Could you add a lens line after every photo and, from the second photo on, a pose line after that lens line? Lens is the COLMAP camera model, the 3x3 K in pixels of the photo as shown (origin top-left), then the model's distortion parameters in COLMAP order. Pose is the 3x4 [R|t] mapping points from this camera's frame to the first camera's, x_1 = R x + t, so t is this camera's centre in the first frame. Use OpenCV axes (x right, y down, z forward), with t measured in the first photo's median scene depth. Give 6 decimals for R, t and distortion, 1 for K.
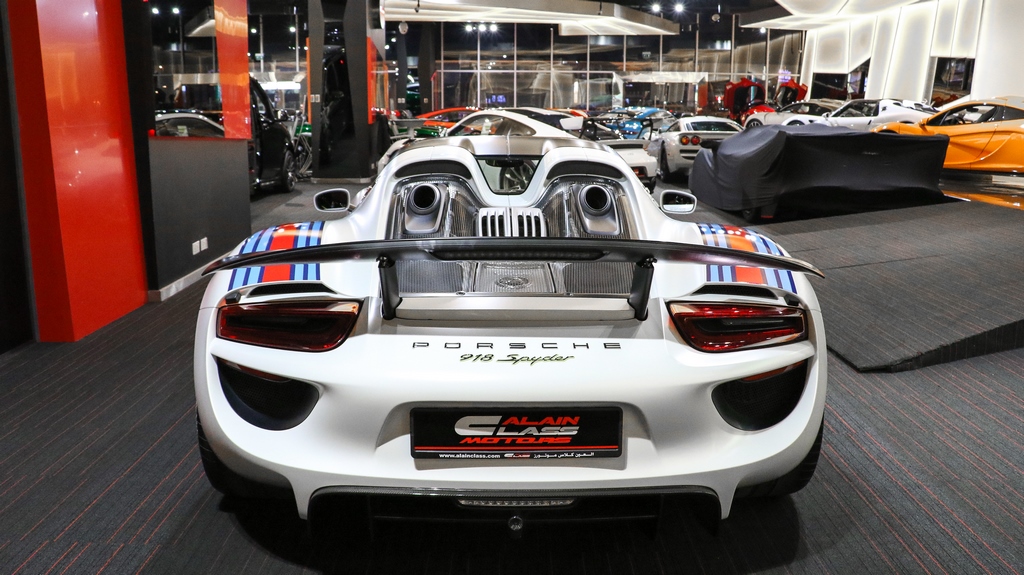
lens RADIAL K [[899.3, 0, 510.0], [0, 899.3, 285.5], [0, 0, 1]] dist [-0.108172, 0.024559]
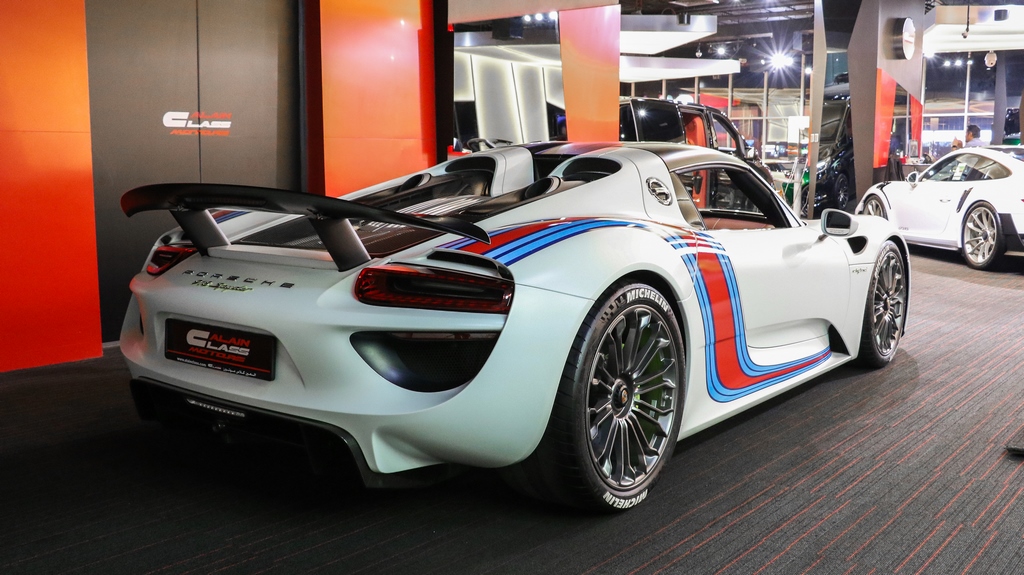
lens RADIAL K [[1011.4, 0, 516.5], [0, 1011.4, 289.0], [0, 0, 1]] dist [-0.069579, 0.000000]
pose [[0.774502, 0.079031, -0.627615, 0.688927], [-0.126388, 0.991493, -0.031117, 0.045280], [0.619816, 0.103424, 0.777902, 0.110344]]
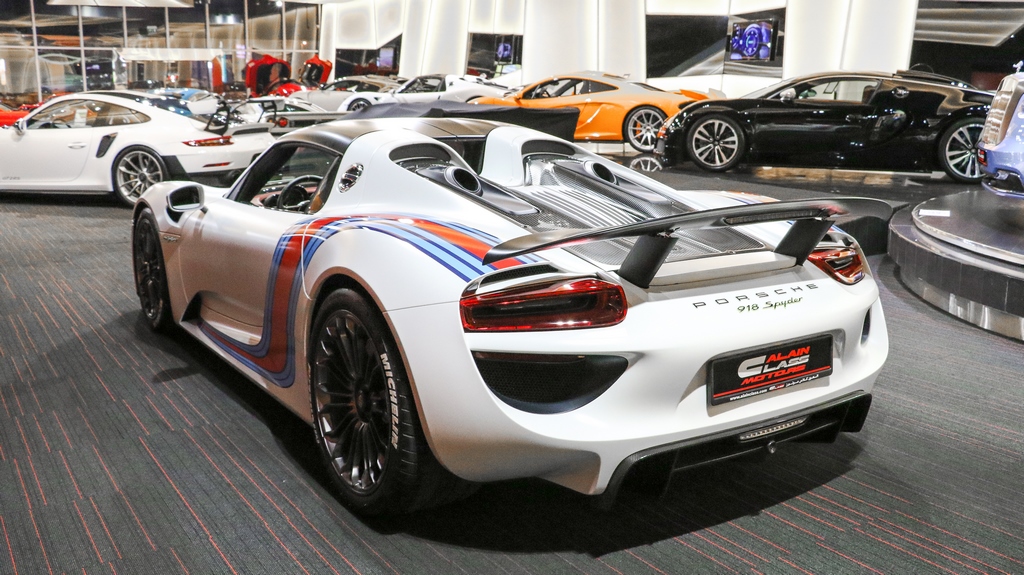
lens RADIAL K [[960.7, 0, 515.5], [0, 960.7, 281.0], [0, 0, 1]] dist [-0.049182, 0.000000]
pose [[0.842975, -0.111789, 0.526210, -0.543546], [0.109802, 0.993333, 0.035124, -0.017151], [-0.526628, 0.028170, 0.849629, 0.068320]]
